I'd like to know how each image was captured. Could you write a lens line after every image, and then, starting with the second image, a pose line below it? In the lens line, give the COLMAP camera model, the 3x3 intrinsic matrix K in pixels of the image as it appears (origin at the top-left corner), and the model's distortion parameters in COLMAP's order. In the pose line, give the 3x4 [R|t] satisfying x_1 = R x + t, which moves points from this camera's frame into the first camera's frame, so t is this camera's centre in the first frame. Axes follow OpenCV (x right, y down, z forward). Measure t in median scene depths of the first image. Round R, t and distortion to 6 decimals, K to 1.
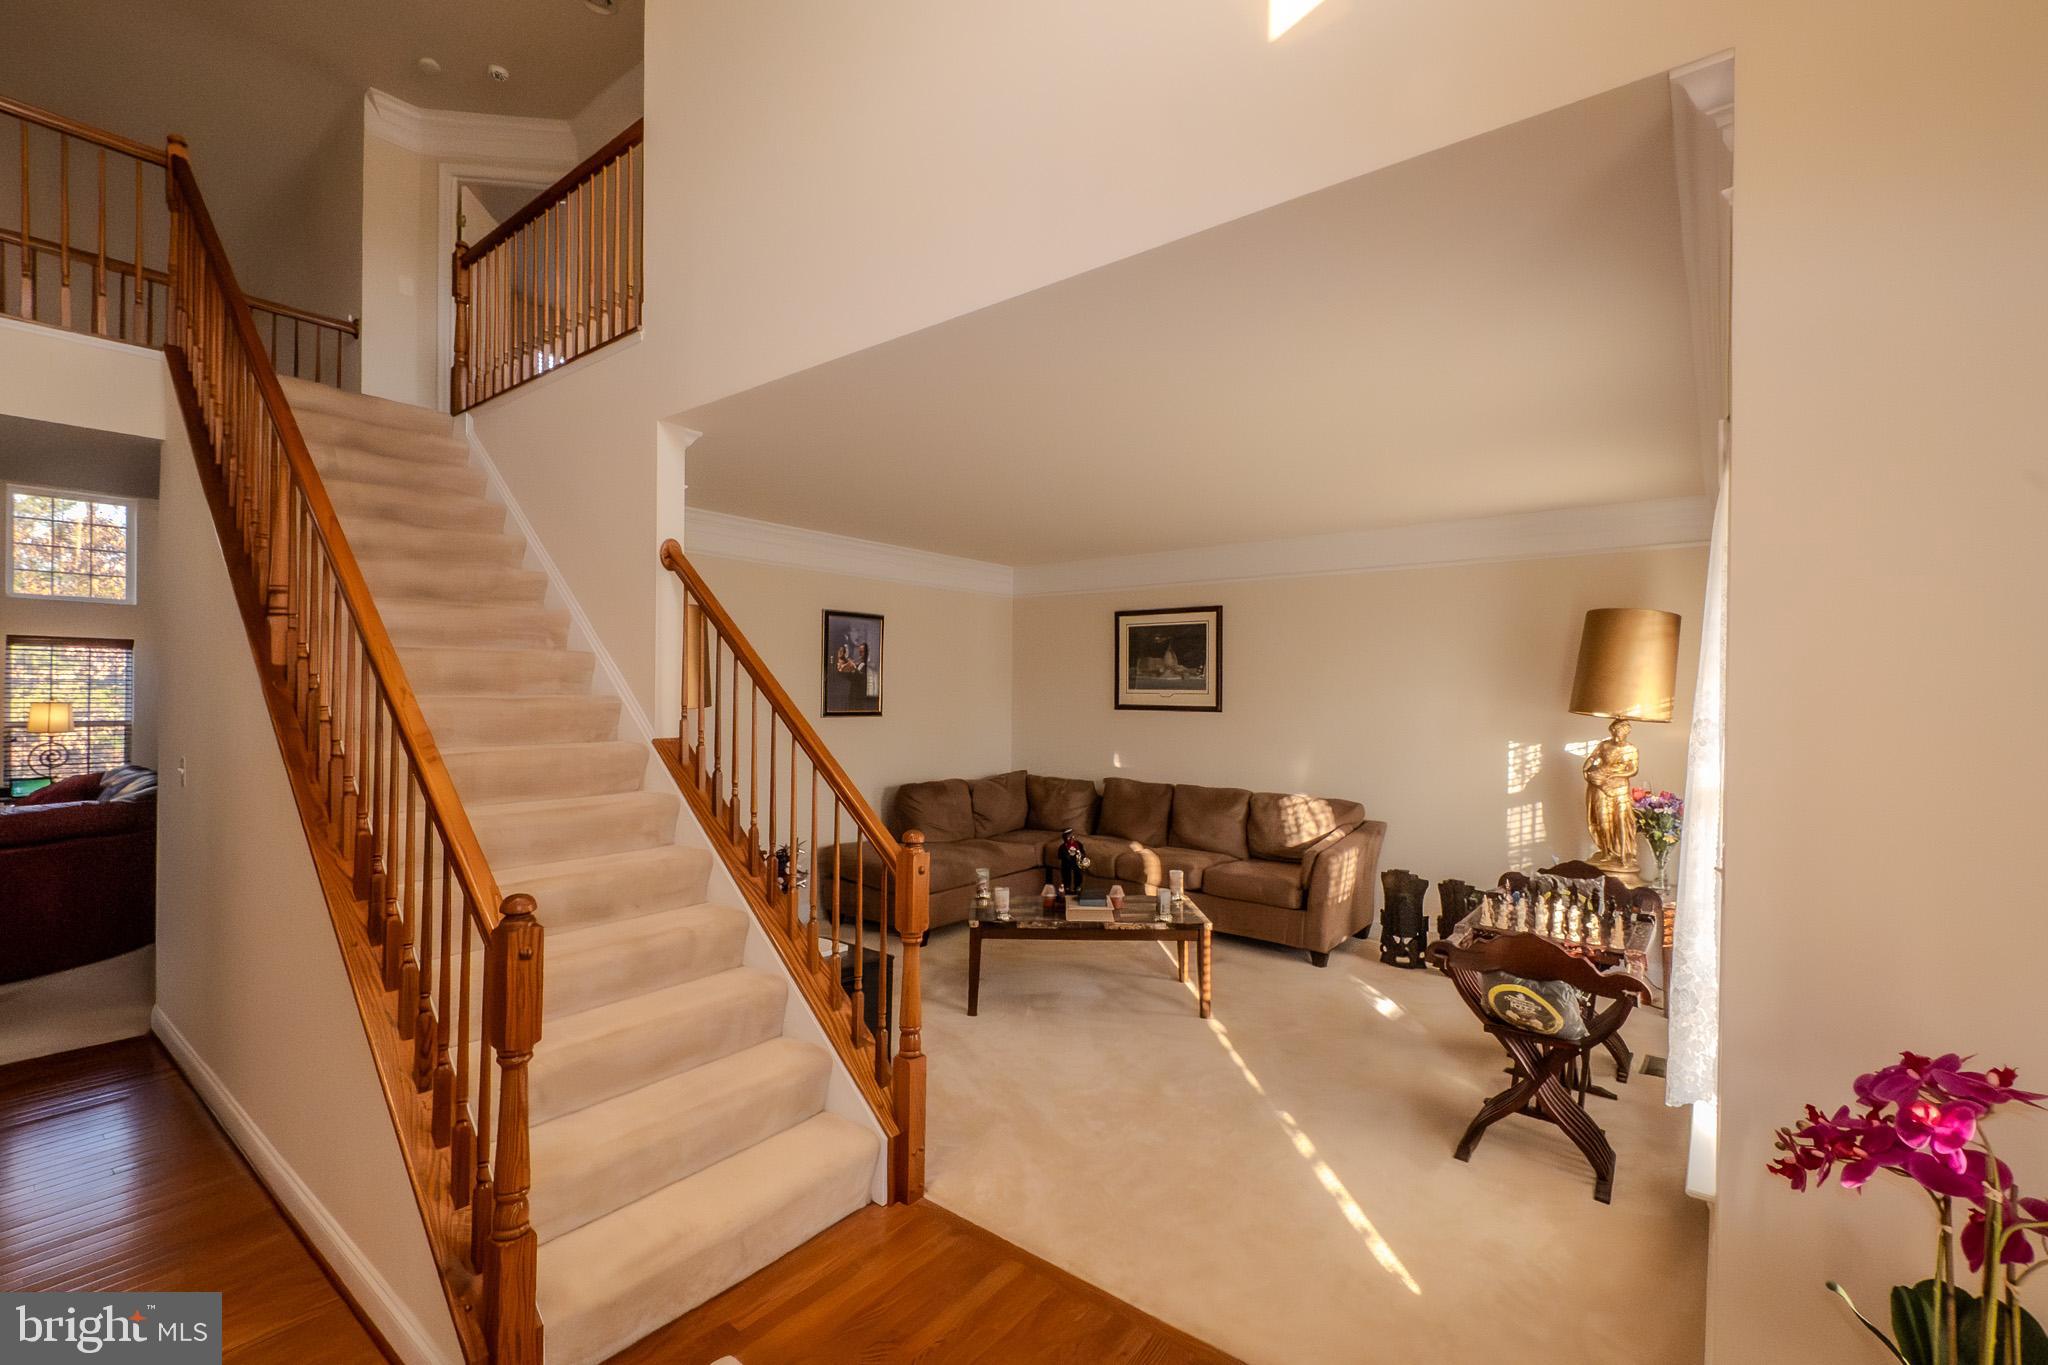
lens RADIAL K [[881.9, 0, 995.0], [0, 881.9, 696.1], [0, 0, 1]] dist [0.007181, -0.010080]
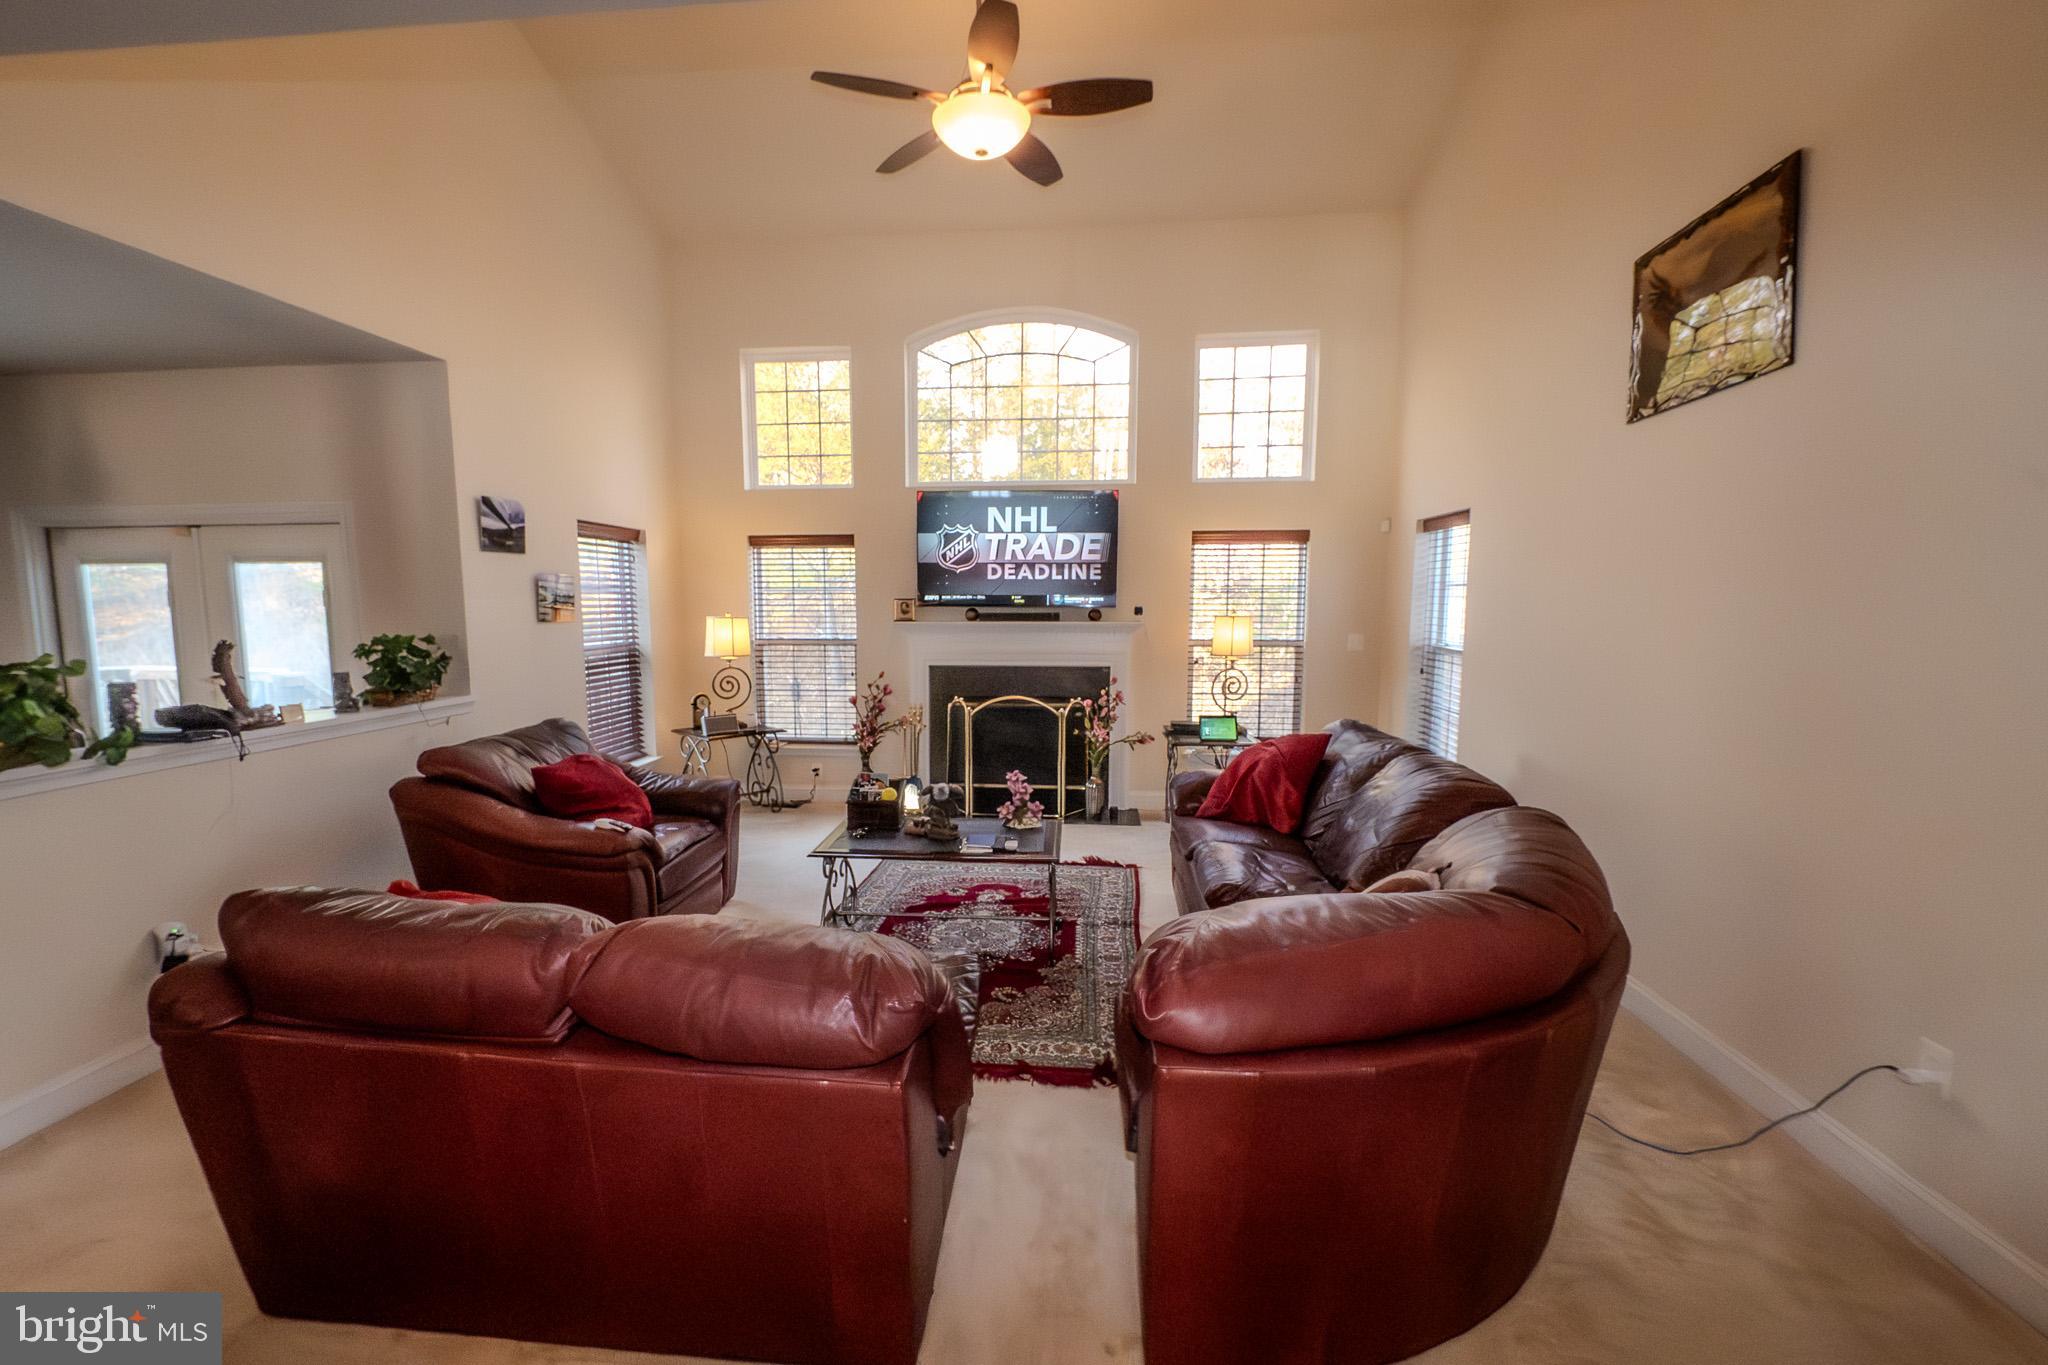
lens RADIAL K [[881.9, 0, 995.0], [0, 881.9, 696.1], [0, 0, 1]] dist [0.007181, -0.010080]
pose [[0.538145, 0.079579, -0.839087, -1.052931], [0.005609, 0.995173, 0.097980, 0.003611], [0.842834, -0.057433, 0.535100, 0.820747]]
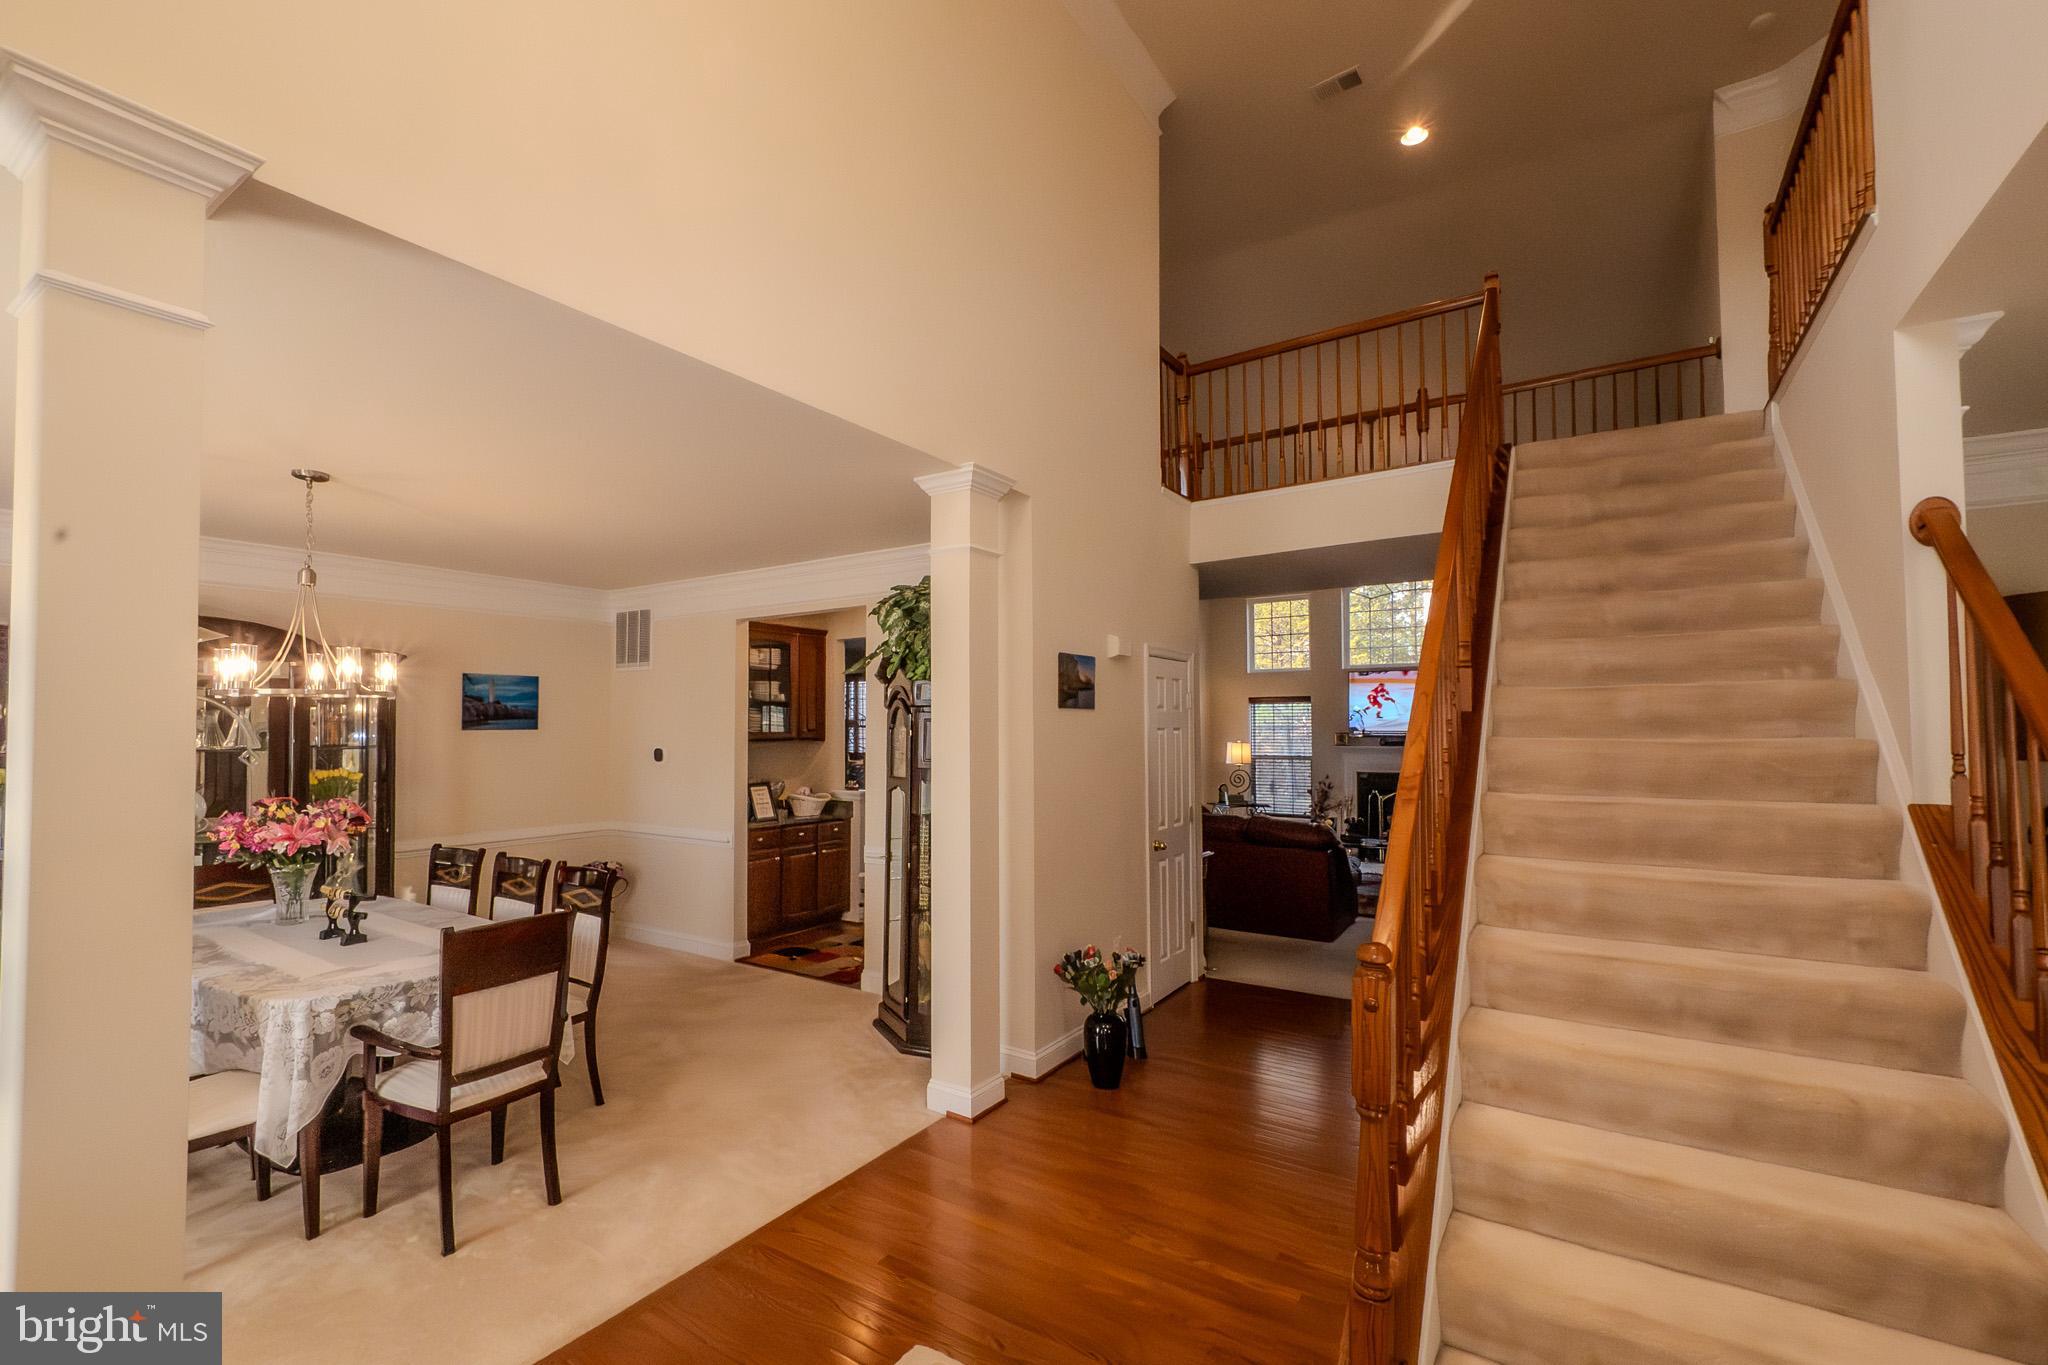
lens RADIAL K [[881.9, 0, 995.0], [0, 881.9, 696.1], [0, 0, 1]] dist [0.007181, -0.010080]
pose [[0.070882, -0.046723, -0.996390, 0.214742], [0.000287, 0.998903, -0.046821, -0.001418], [0.997485, 0.003033, 0.070818, 0.257733]]
